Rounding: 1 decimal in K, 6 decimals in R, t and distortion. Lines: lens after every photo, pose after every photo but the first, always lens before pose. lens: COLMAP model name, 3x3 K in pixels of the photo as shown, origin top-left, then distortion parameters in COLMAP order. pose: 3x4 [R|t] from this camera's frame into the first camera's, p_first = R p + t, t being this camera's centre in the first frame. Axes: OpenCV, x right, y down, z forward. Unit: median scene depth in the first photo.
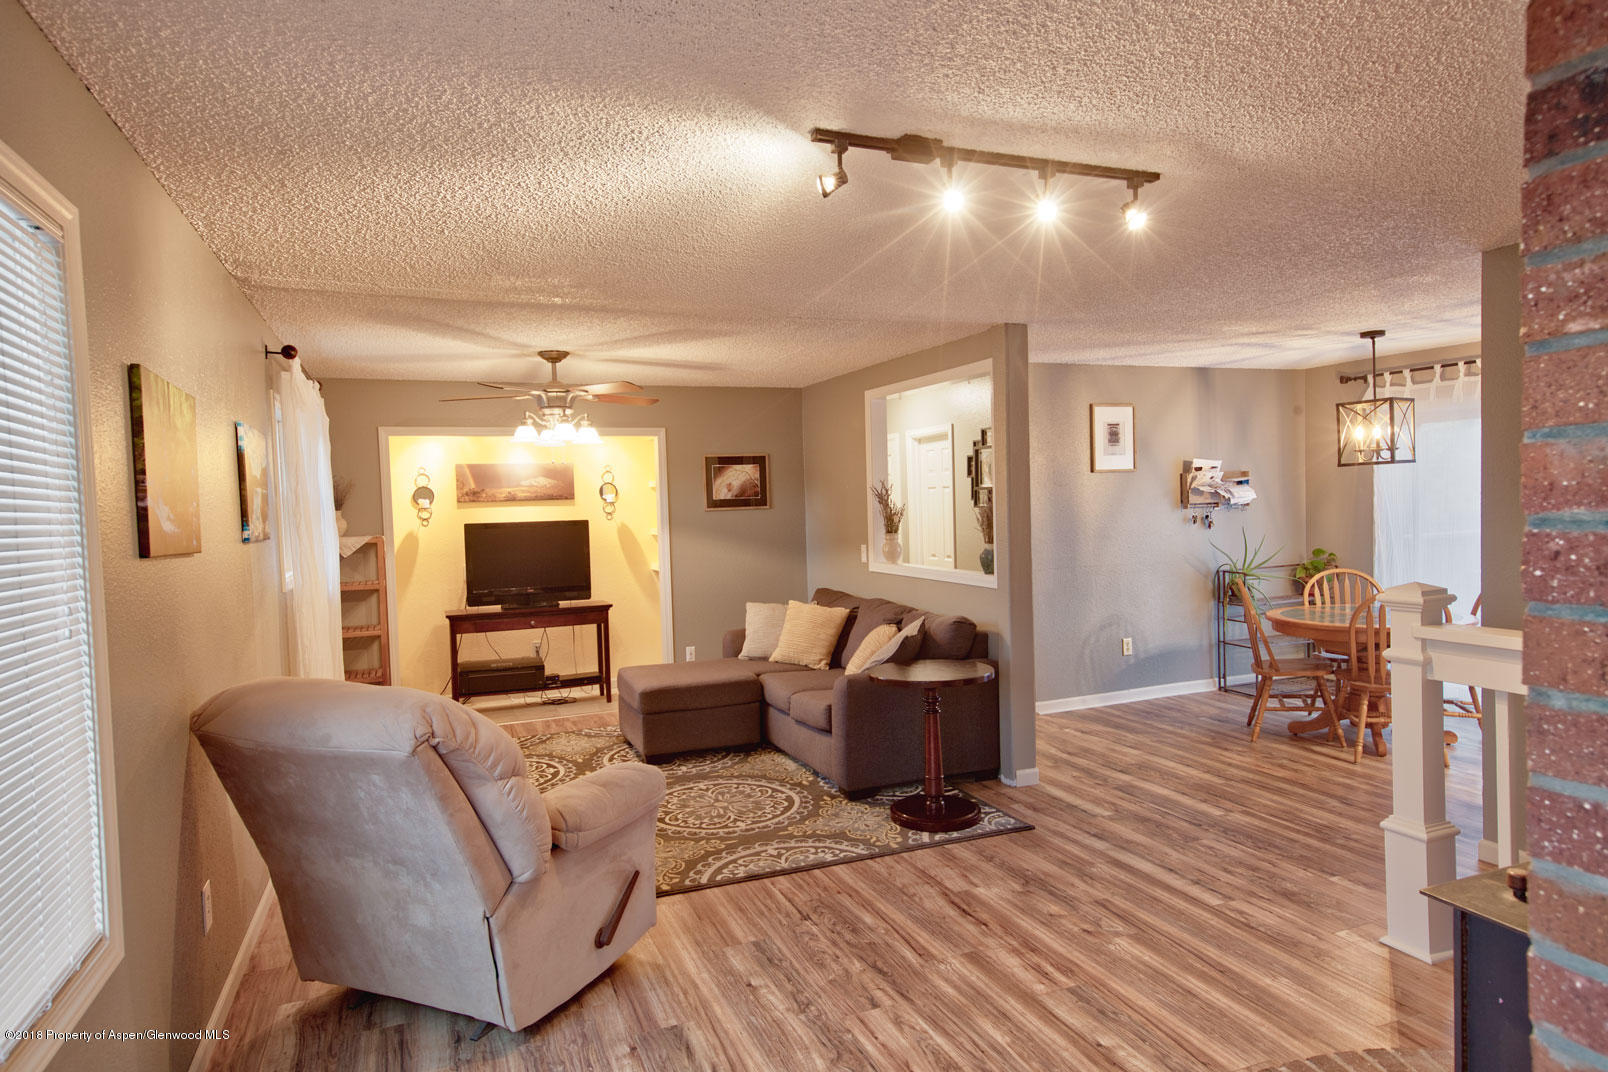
lens RADIAL K [[985.1, 0, 810.9], [0, 985.1, 553.4], [0, 0, 1]] dist [0.040614, -0.001299]
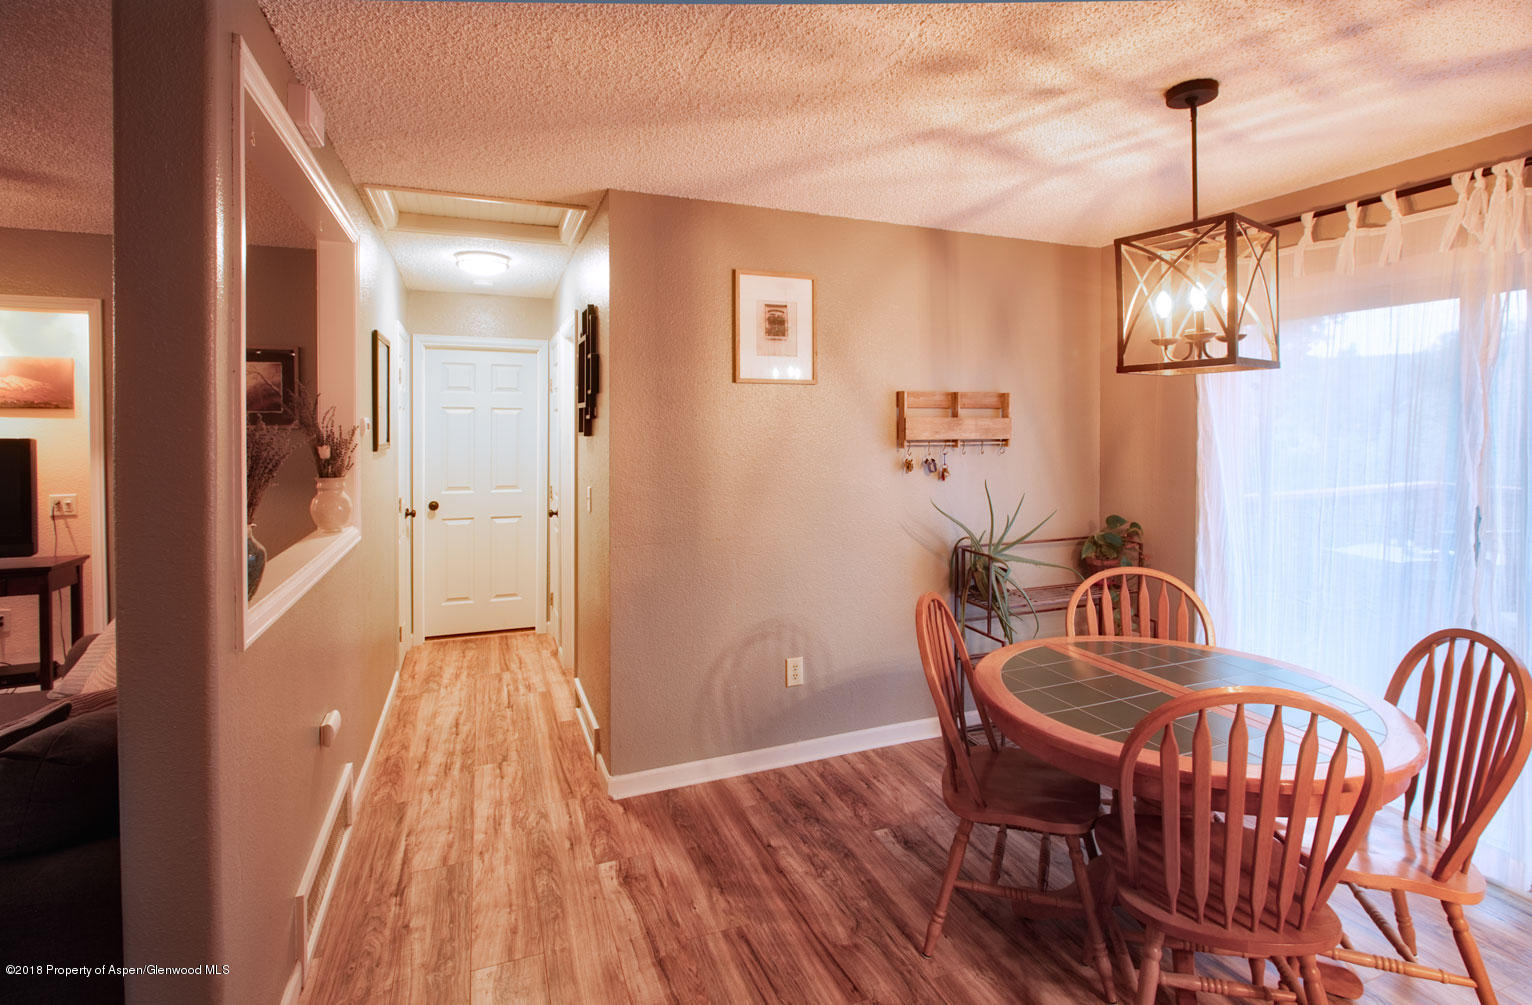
lens RADIAL K [[766.2, 0, 765.8], [0, 766.2, 455.3], [0, 0, 1]] dist [0.000709, -0.000253]
pose [[0.999516, 0.029003, -0.011243, 0.307913], [-0.029213, 0.999393, -0.018998, -0.029972], [0.010685, 0.019317, 0.999756, 0.533066]]
